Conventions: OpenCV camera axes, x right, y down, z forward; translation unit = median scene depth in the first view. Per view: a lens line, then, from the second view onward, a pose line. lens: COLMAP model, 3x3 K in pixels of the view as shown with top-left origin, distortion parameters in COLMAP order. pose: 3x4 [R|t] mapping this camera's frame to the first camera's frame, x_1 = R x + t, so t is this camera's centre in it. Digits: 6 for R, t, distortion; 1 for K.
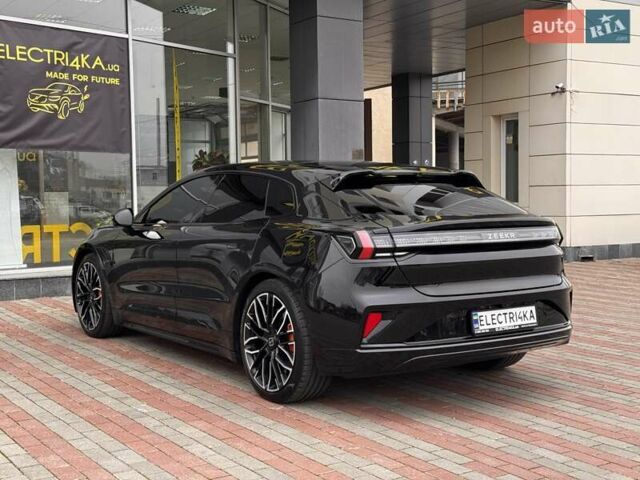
lens RADIAL K [[889.0, 0, 314.4], [0, 889.0, 243.5], [0, 0, 1]] dist [0.135898, 0.000000]
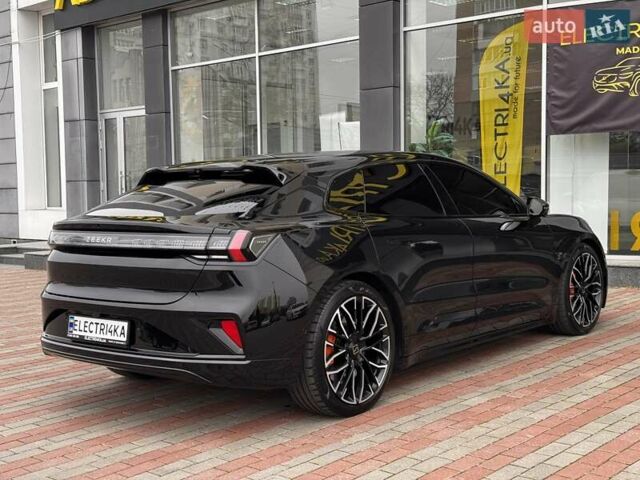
lens RADIAL K [[889.0, 0, 320.2], [0, 889.0, 241.6], [0, 0, 1]] dist [0.135898, 0.000000]
pose [[0.263384, 0.066698, -0.962383, 0.538633], [-0.038883, 0.997530, 0.058492, -0.032336], [0.963907, 0.022014, 0.265326, 0.450666]]
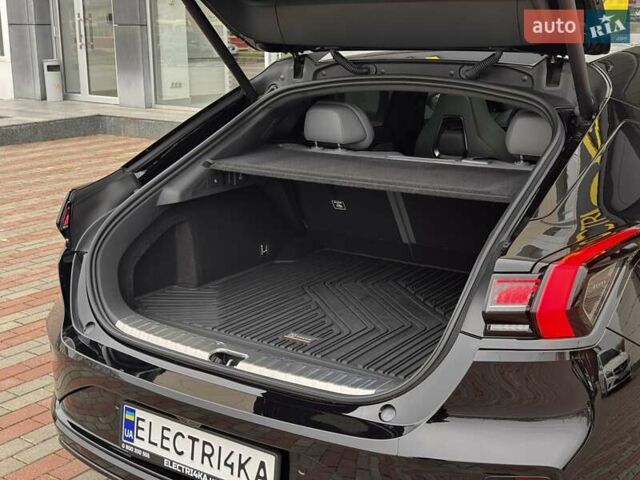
lens RADIAL K [[932.0, 0, 318.6], [0, 932.0, 233.6], [0, 0, 1]] dist [-0.011903, 0.000000]
pose [[0.323499, 0.224458, -0.919221, 0.285339], [-0.050991, 0.974181, 0.219933, -0.054077], [0.944854, -0.024276, 0.326592, 0.422783]]
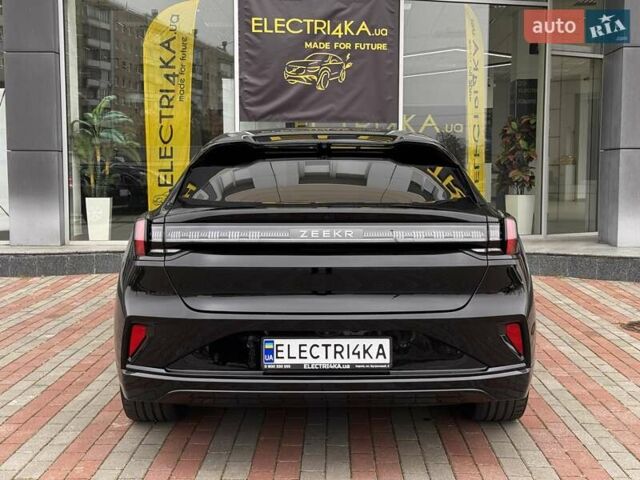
lens RADIAL K [[889.0, 0, 317.5], [0, 889.0, 242.6], [0, 0, 1]] dist [0.135898, 0.000000]
pose [[0.824024, 0.058485, -0.563528, 0.275039], [-0.041001, 0.998206, 0.043642, -0.014694], [0.565069, -0.012857, 0.824943, 0.195662]]
